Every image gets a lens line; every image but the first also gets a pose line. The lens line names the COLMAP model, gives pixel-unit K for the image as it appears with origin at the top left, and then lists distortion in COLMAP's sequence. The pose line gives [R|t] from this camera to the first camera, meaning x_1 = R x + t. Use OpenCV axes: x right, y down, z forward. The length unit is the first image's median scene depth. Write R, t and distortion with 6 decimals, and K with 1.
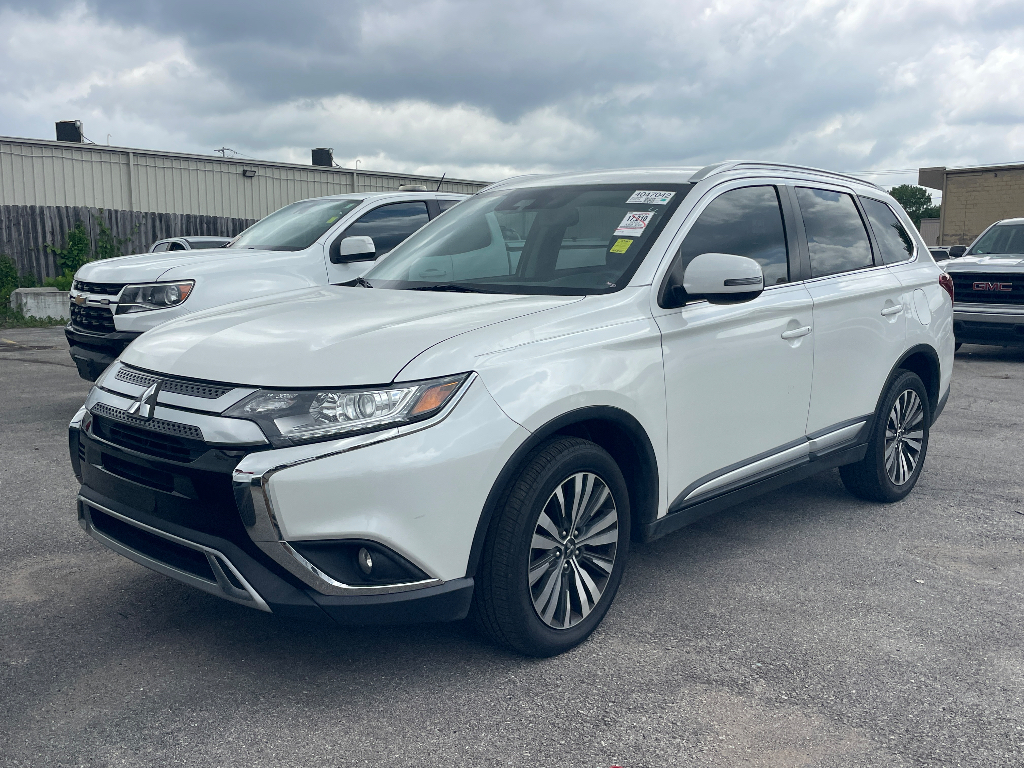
lens RADIAL K [[978.0, 0, 519.8], [0, 978.0, 391.6], [0, 0, 1]] dist [0.039209, 0.000000]
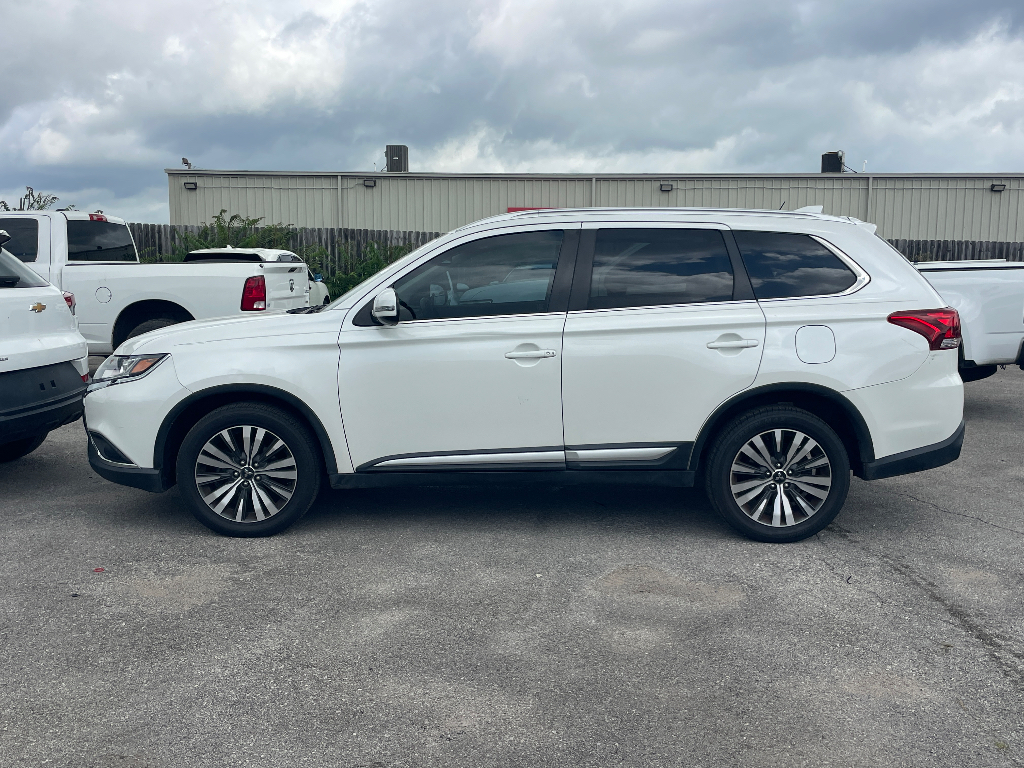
lens RADIAL K [[978.0, 0, 519.6], [0, 978.0, 384.5], [0, 0, 1]] dist [0.039209, 0.000000]
pose [[0.662857, 0.087067, -0.743667, 1.405266], [-0.104997, 0.994211, 0.022813, -0.059688], [0.741348, 0.062961, 0.668161, 0.241096]]
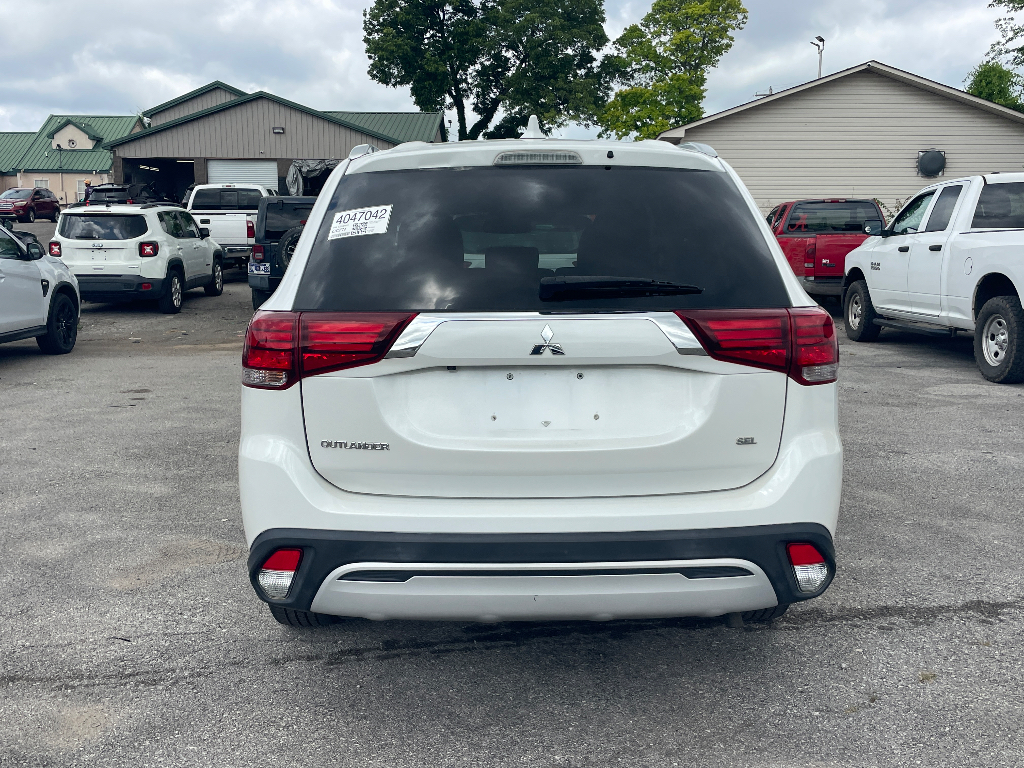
lens RADIAL K [[978.0, 0, 509.0], [0, 978.0, 378.5], [0, 0, 1]] dist [0.039209, 0.000000]
pose [[-0.731635, 0.096366, -0.674851, 1.111376], [-0.099428, 0.964287, 0.245490, -0.363903], [0.674406, 0.246708, -0.695925, 2.366717]]
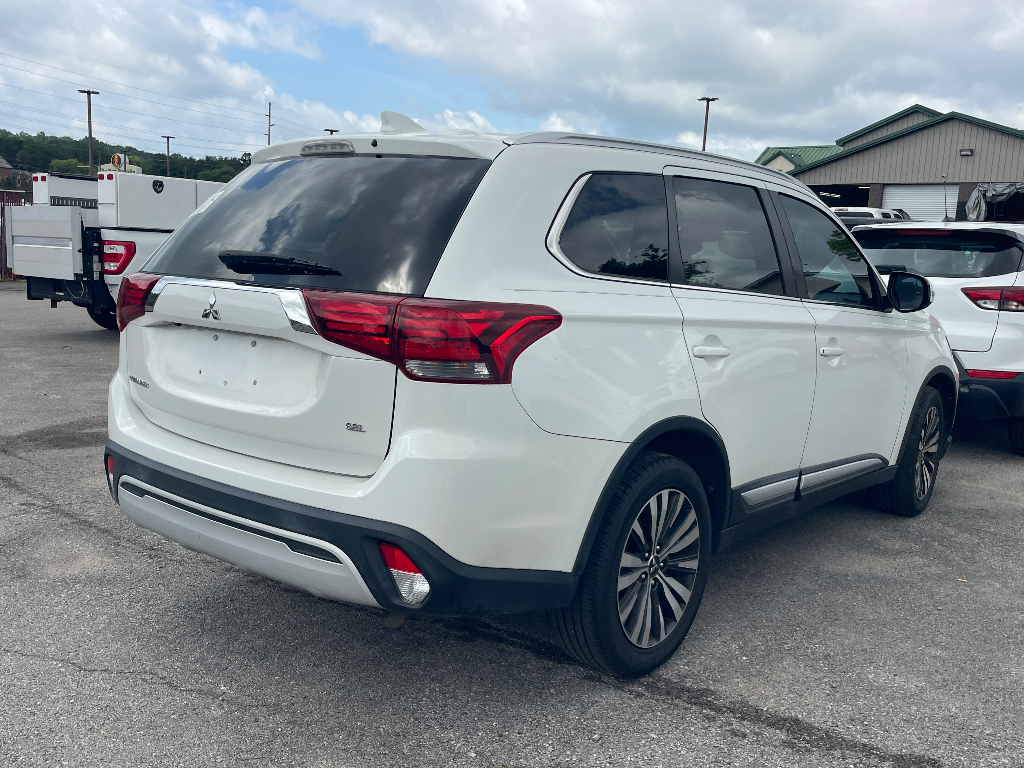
lens RADIAL K [[978.0, 0, 516.6], [0, 978.0, 379.2], [0, 0, 1]] dist [0.039209, 0.000000]
pose [[-0.998419, -0.041080, -0.038364, 0.376924], [-0.050031, 0.960578, 0.273471, -0.393262], [0.025617, 0.274958, -0.961115, 2.680871]]
